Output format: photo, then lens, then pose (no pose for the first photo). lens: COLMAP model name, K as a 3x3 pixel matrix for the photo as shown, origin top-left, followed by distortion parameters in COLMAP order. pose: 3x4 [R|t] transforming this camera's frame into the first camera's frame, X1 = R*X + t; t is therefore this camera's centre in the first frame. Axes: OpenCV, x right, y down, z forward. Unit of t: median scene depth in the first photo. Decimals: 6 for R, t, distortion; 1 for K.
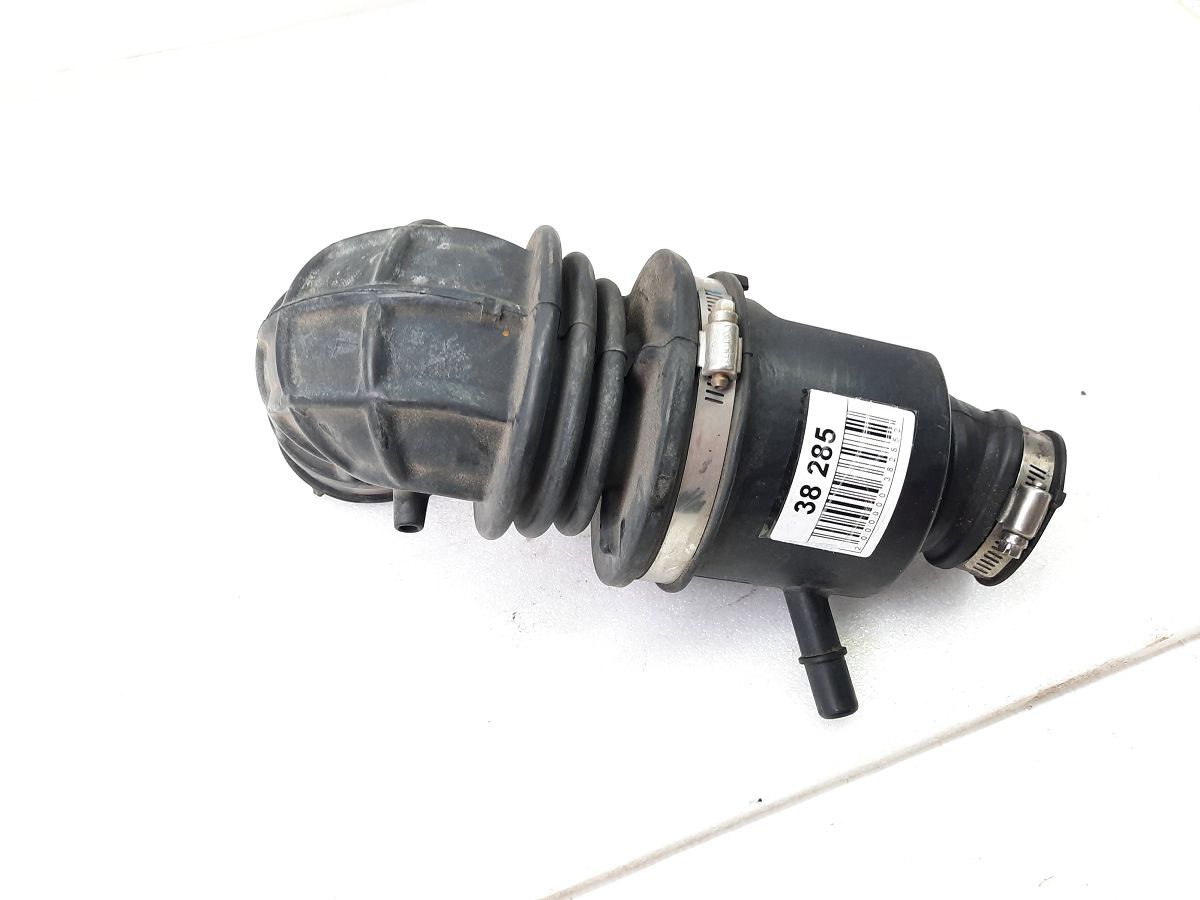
lens RADIAL K [[869.2, 0, 600.0], [0, 869.2, 450.0], [0, 0, 1]] dist [-0.004291, -0.000870]
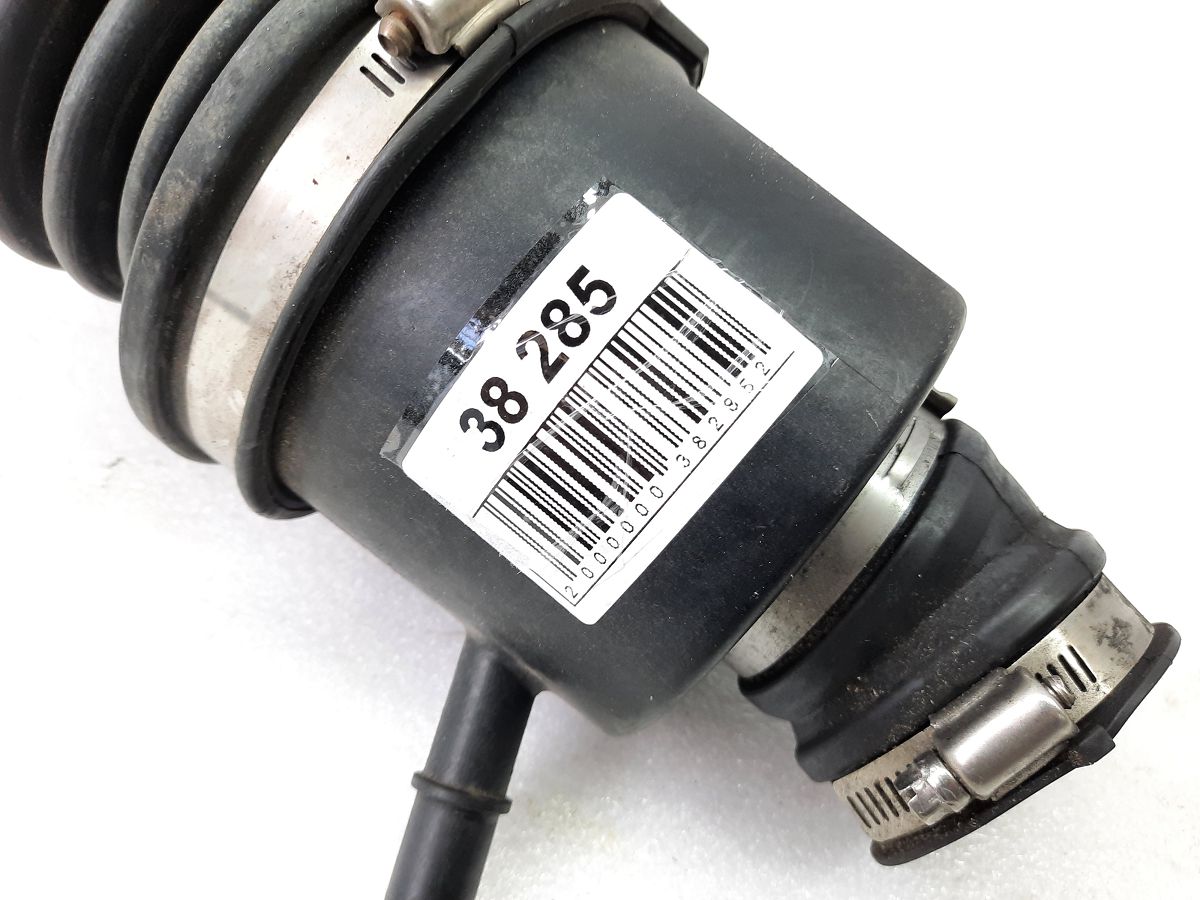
lens RADIAL K [[913.2, 0, 600.0], [0, 913.2, 450.0], [0, 0, 1]] dist [0.008788, 0.000440]
pose [[0.863242, 0.460937, -0.205793, 0.382430], [-0.476244, 0.878825, -0.029303, 0.060282], [0.167350, 0.123303, 0.978157, 0.571583]]
